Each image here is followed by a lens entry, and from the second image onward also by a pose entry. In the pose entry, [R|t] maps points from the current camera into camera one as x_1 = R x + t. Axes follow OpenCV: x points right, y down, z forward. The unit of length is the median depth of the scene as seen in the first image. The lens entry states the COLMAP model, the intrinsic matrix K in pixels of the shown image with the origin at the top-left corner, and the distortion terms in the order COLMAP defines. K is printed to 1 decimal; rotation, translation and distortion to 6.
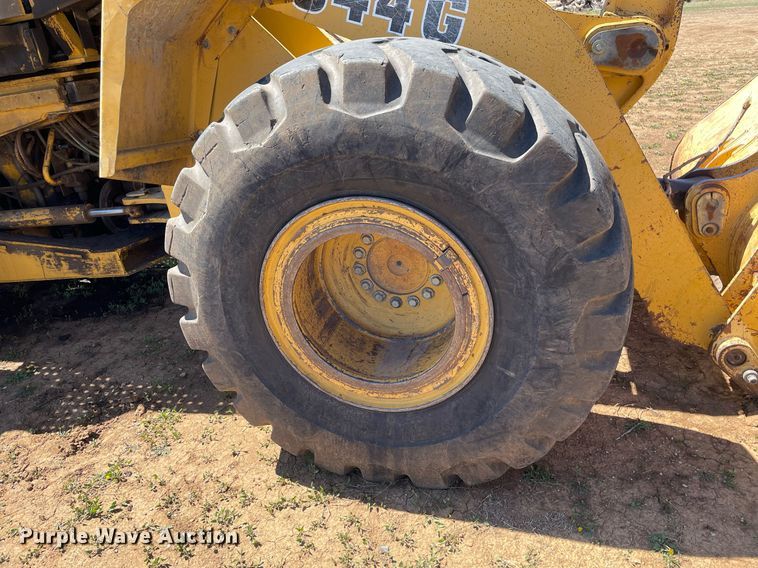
lens RADIAL K [[581.1, 0, 385.2], [0, 581.1, 279.3], [0, 0, 1]] dist [0.059906, -0.072770]
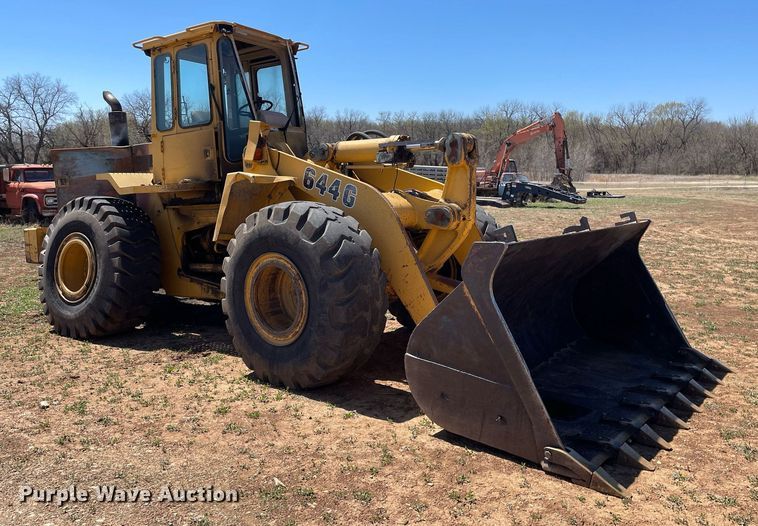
lens RADIAL K [[660.5, 0, 385.0], [0, 660.5, 255.2], [0, 0, 1]] dist [0.066335, -0.004907]
pose [[0.906082, 0.122864, -0.404870, 1.327725], [-0.235849, 0.941118, -0.242223, 0.394332], [0.351270, 0.314963, 0.881708, -1.232859]]
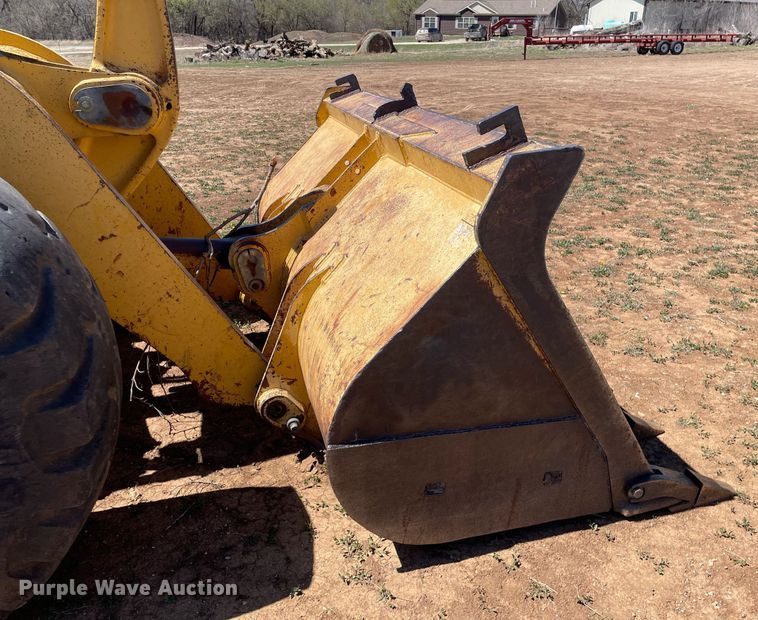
lens RADIAL K [[628.2, 0, 422.0], [0, 628.2, 304.6], [0, 0, 1]] dist [0.050005, -0.044123]
pose [[0.853549, -0.144074, 0.500696, 0.297807], [0.172188, 0.985012, -0.010098, 0.008857], [-0.491736, 0.094833, 0.865565, -0.081945]]
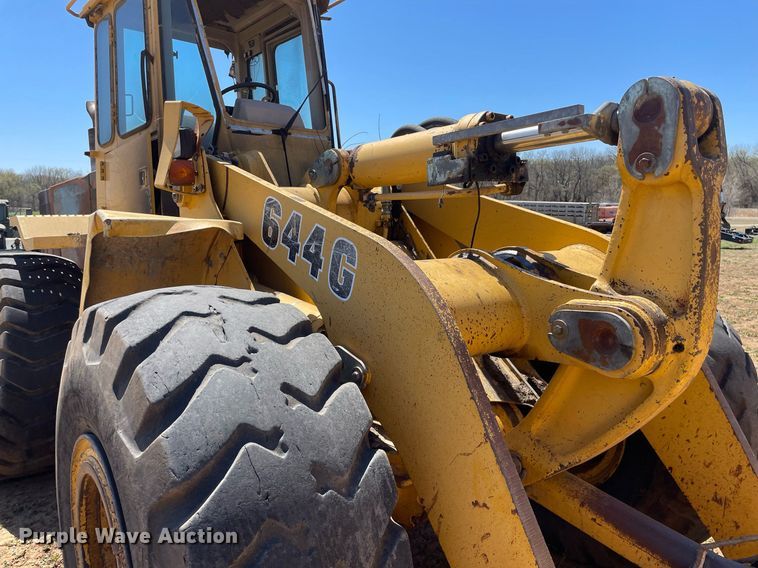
lens RADIAL K [[581.1, 0, 369.0], [0, 581.1, 275.6], [0, 0, 1]] dist [0.059906, -0.072770]
pose [[0.778649, 0.129563, -0.613937, 0.676307], [-0.304274, 0.933673, -0.188868, -0.271896], [0.548747, 0.333868, 0.766427, 0.320811]]
